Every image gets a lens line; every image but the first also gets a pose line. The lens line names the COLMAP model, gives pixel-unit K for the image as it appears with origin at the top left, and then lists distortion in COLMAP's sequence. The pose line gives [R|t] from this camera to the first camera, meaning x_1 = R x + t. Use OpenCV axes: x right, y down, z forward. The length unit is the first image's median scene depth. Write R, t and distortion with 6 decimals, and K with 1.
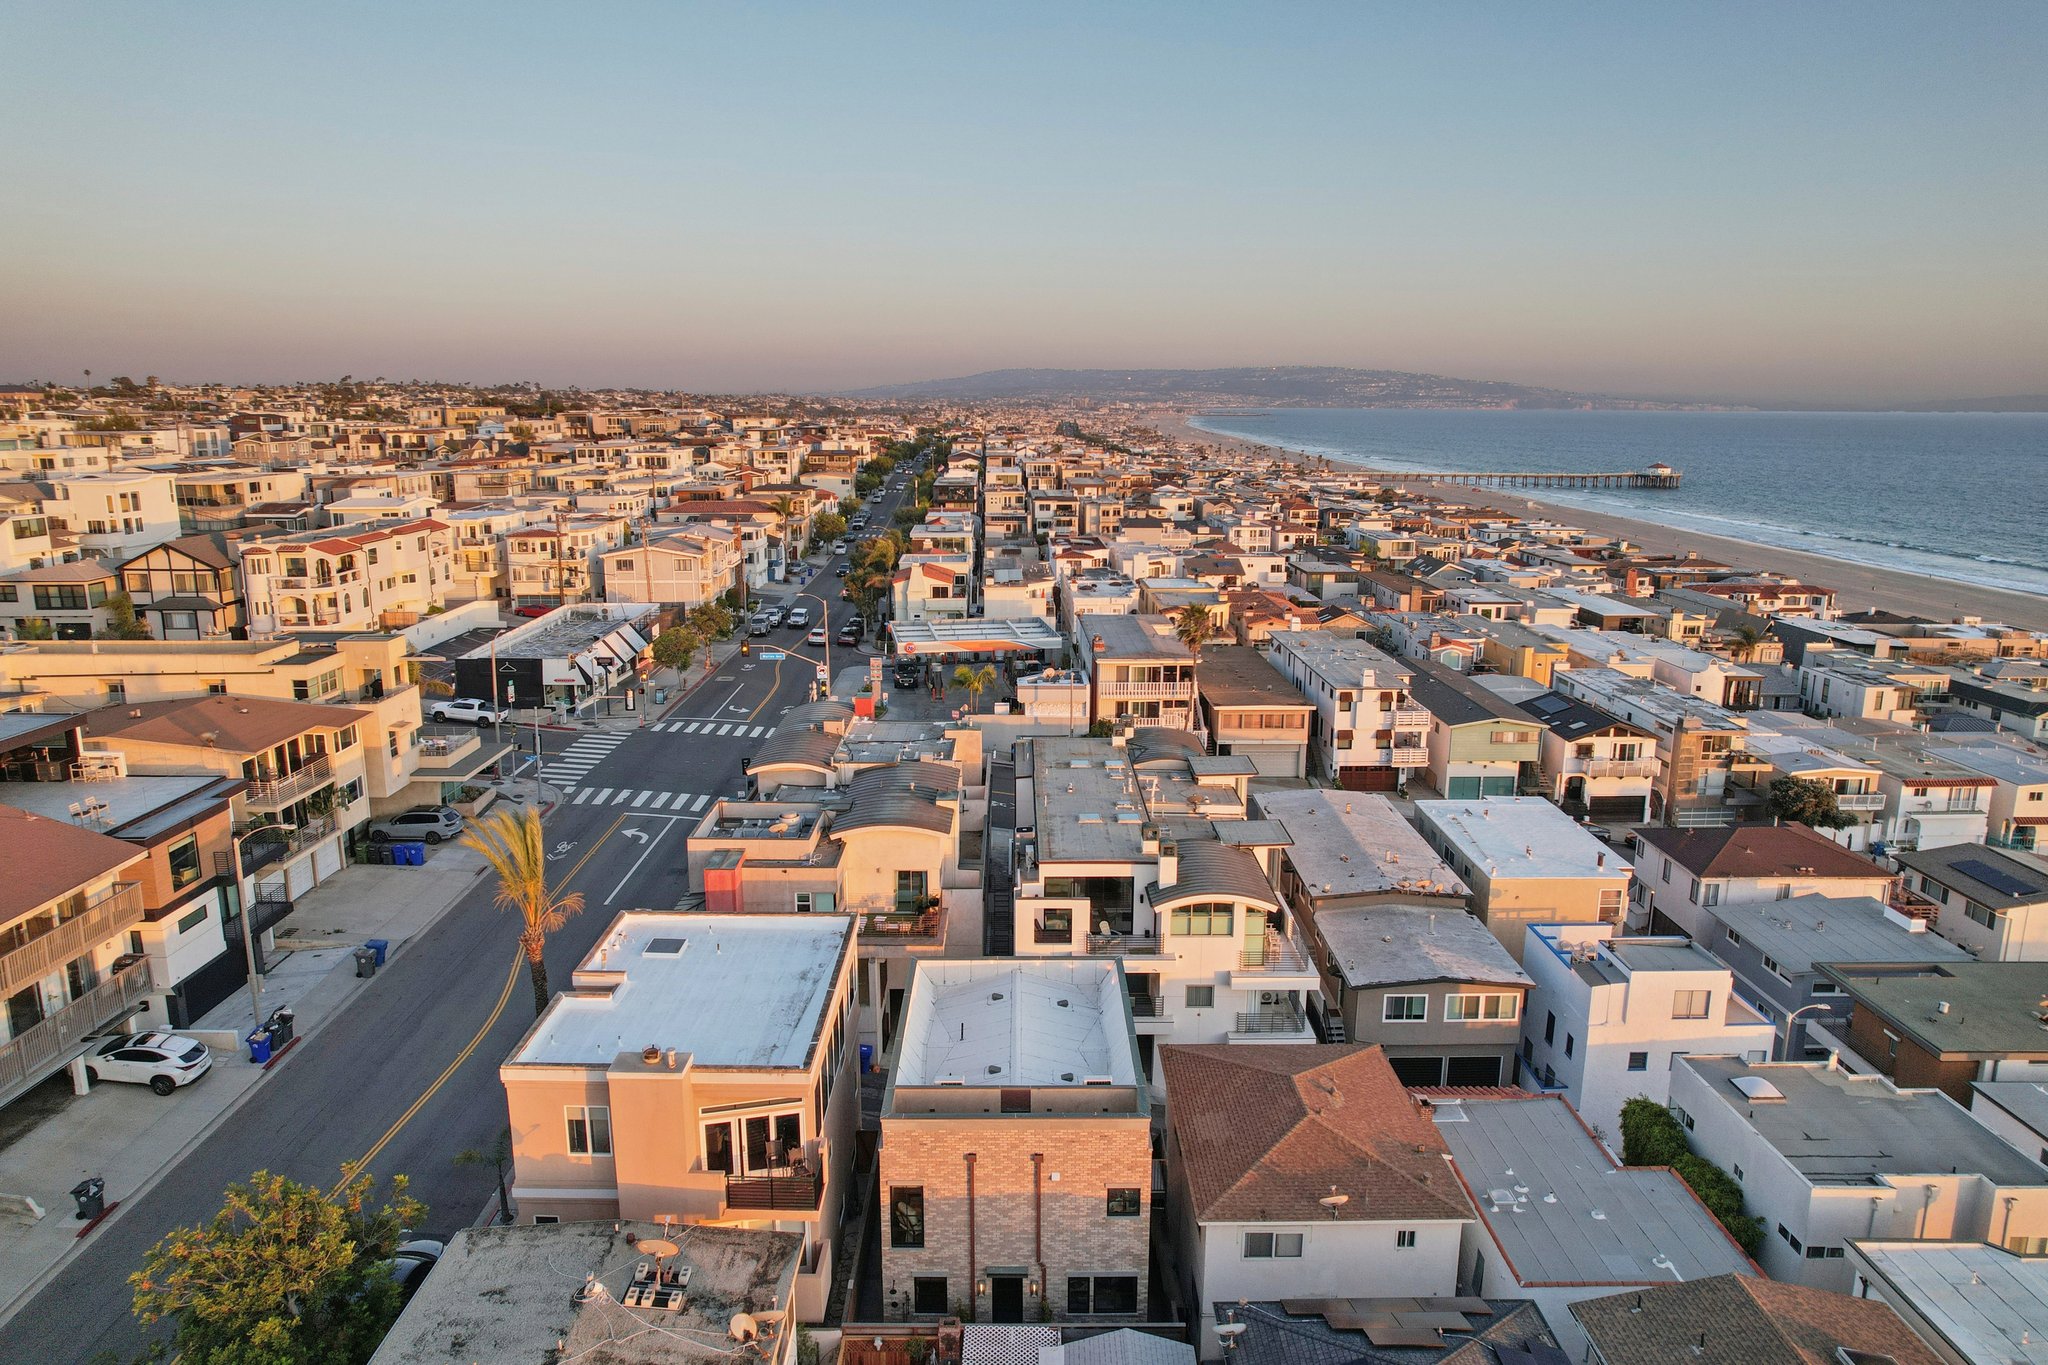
lens RADIAL K [[1314.7, 0, 1027.6], [0, 1314.7, 676.3], [0, 0, 1]] dist [-0.053071, 0.044570]
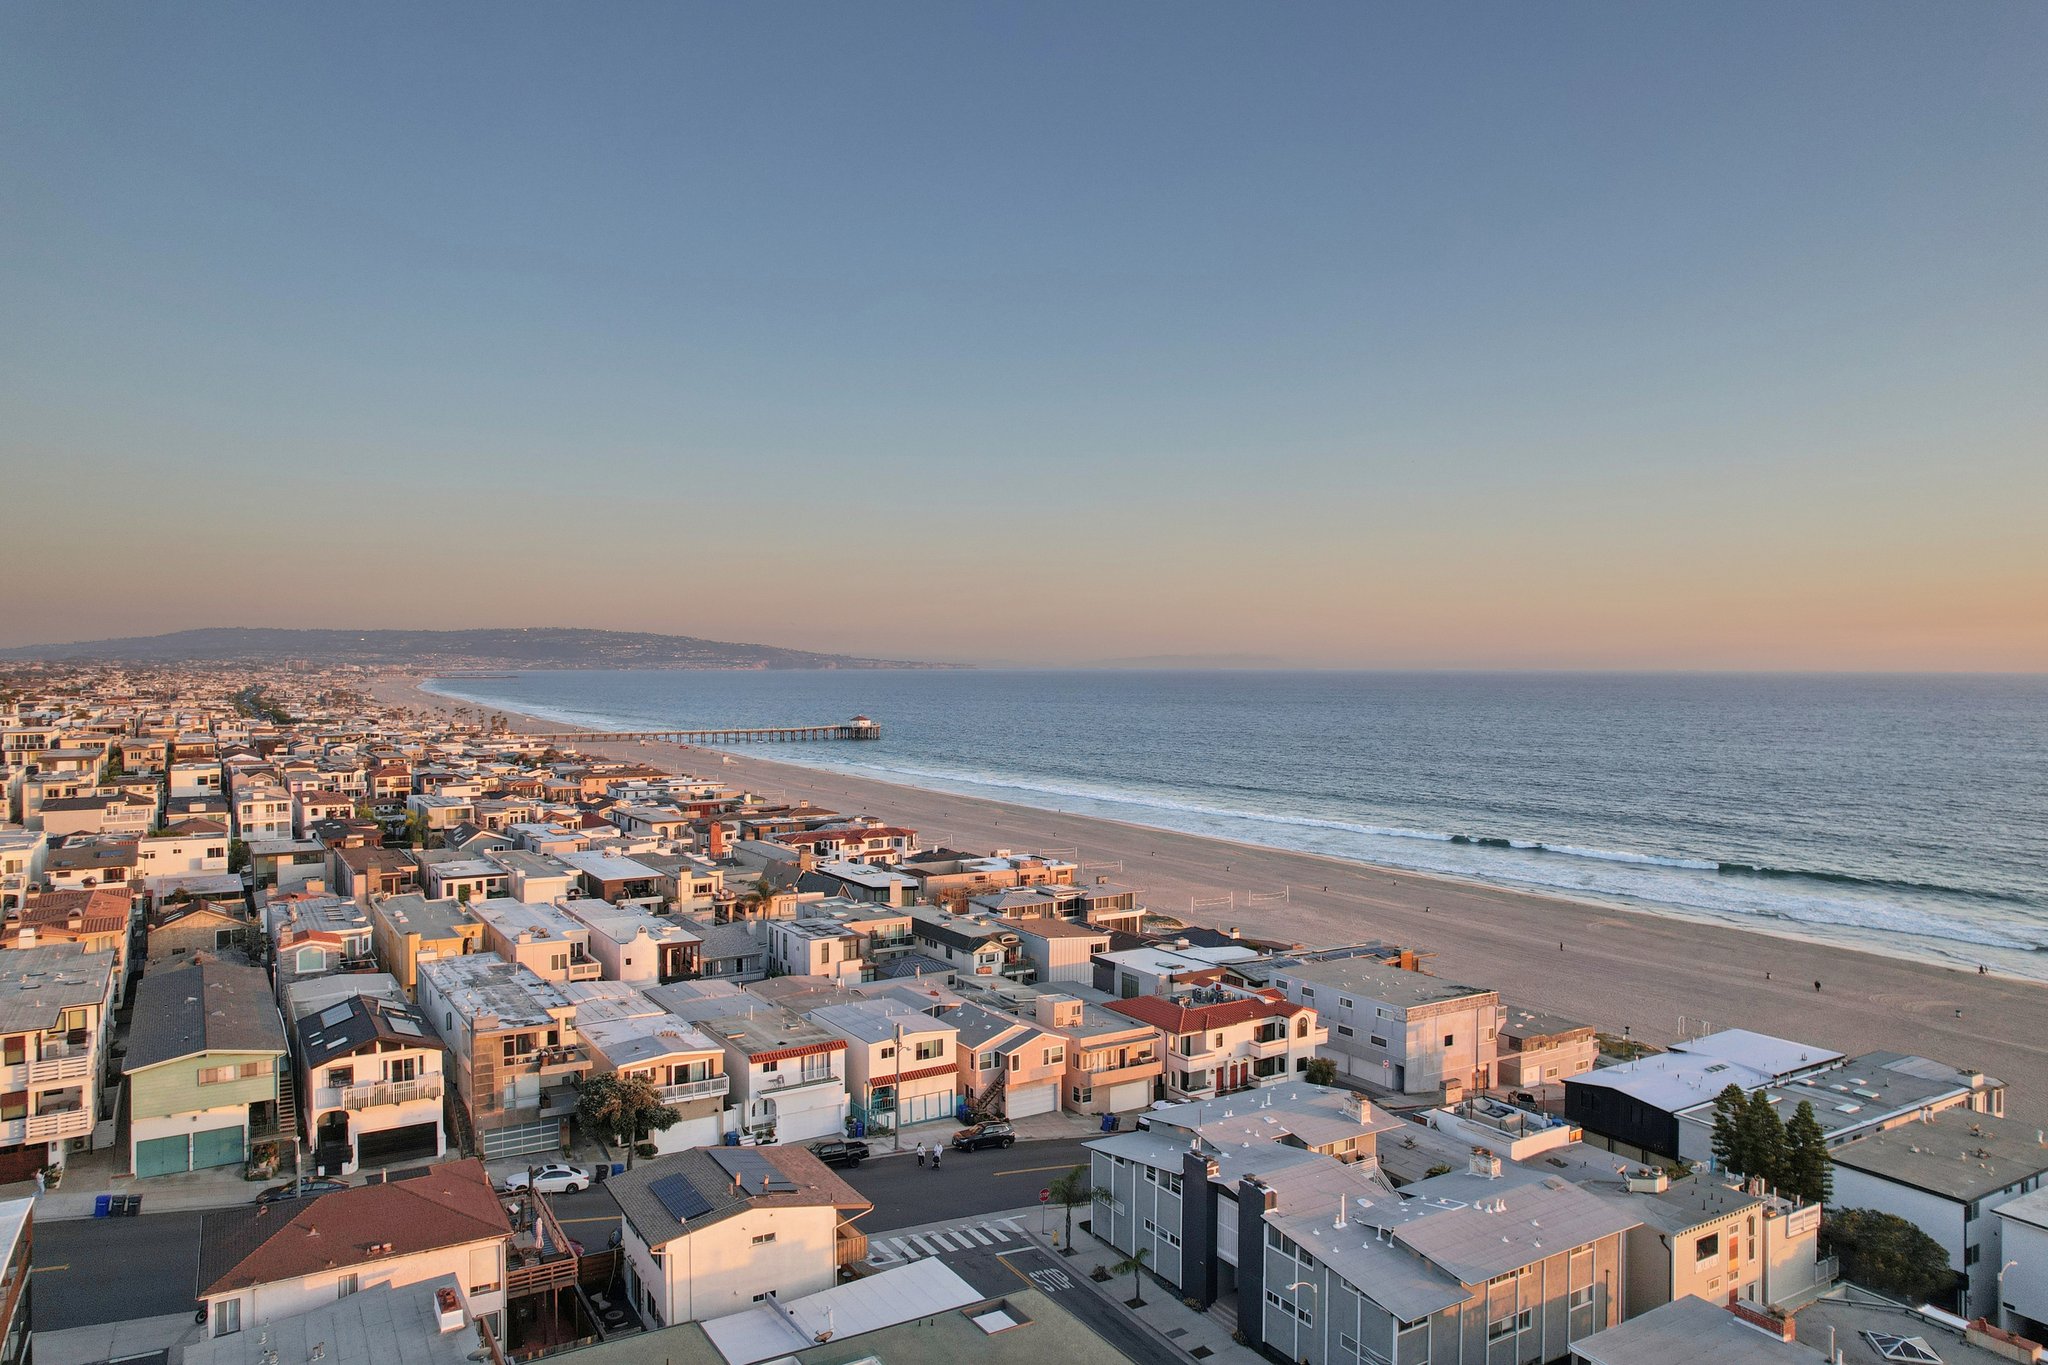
lens RADIAL K [[1314.7, 0, 1017.3], [0, 1314.7, 678.3], [0, 0, 1]] dist [-0.053071, 0.044570]
pose [[0.865869, -0.006143, 0.500233, 0.300464], [0.103604, 0.980449, -0.167292, -0.003396], [-0.489425, 0.196680, 0.849577, 0.077816]]
